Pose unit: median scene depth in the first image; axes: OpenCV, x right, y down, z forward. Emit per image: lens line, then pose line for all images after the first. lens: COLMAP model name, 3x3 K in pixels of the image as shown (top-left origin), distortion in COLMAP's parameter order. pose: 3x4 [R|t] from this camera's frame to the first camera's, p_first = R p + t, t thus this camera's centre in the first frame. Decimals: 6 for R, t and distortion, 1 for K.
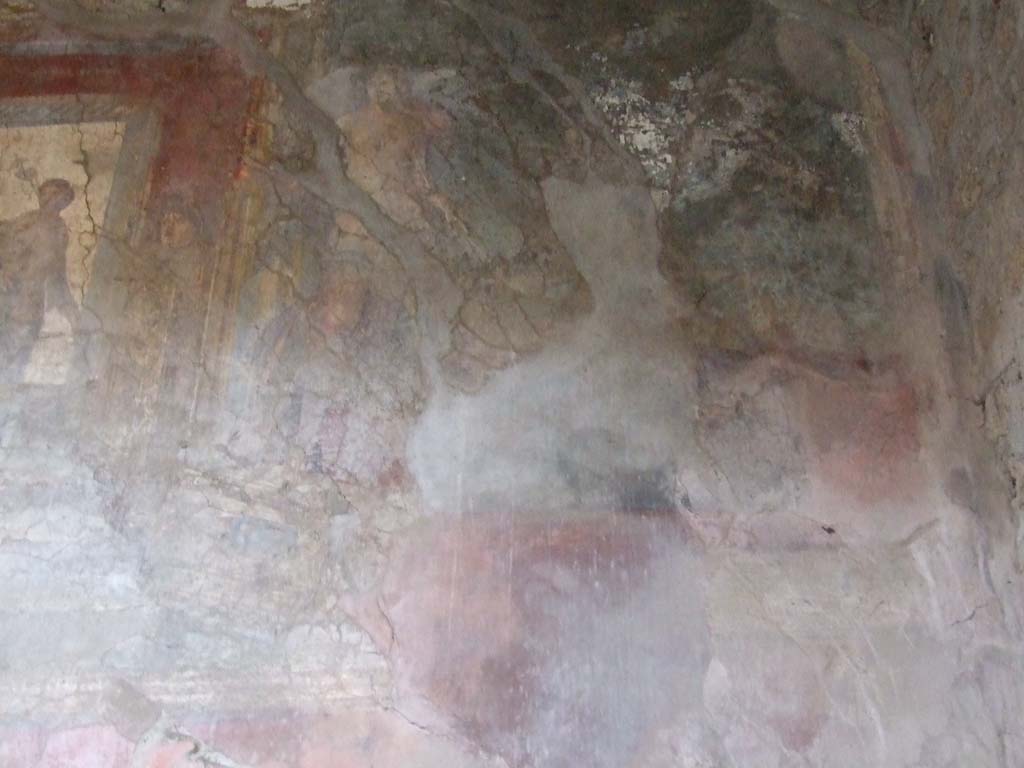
lens RADIAL K [[1256.7, 0, 507.7], [0, 1256.7, 382.6], [0, 0, 1]] dist [-0.028241, 0.000000]
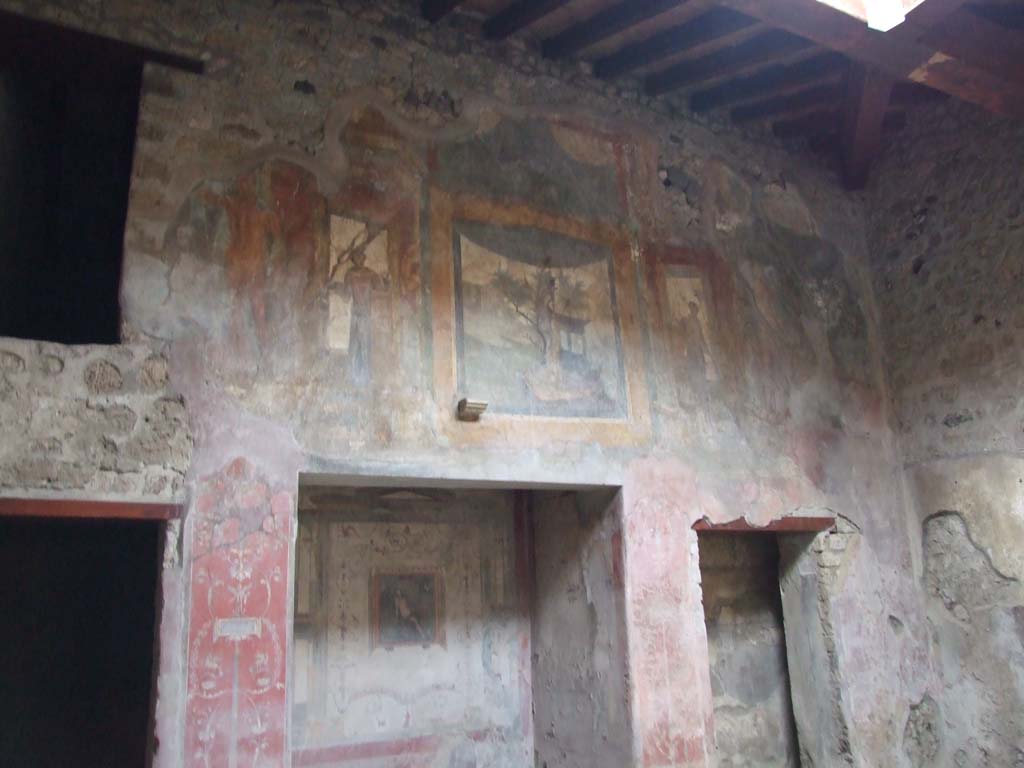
lens RADIAL K [[803.4, 0, 510.4], [0, 803.4, 378.5], [0, 0, 1]] dist [-0.069078, 0.057950]
pose [[0.894797, 0.069765, 0.440989, -1.730220], [-0.205320, 0.941377, 0.267681, -0.449795], [-0.396462, -0.330065, 0.856665, -0.615077]]
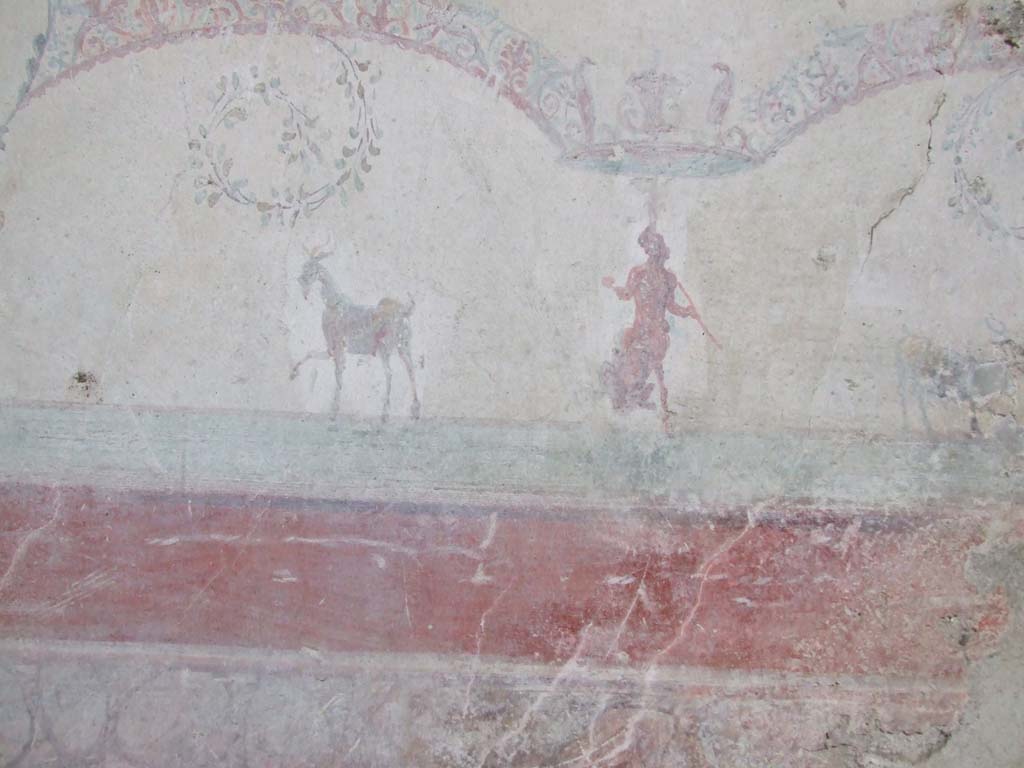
lens RADIAL K [[803.4, 0, 516.0], [0, 803.4, 388.1], [0, 0, 1]] dist [-0.069078, 0.057950]
pose [[0.999819, 0.018962, 0.001223, -1.077253], [-0.016339, 0.825107, 0.564740, 0.805153], [0.009699, -0.564658, 0.825268, 0.701689]]
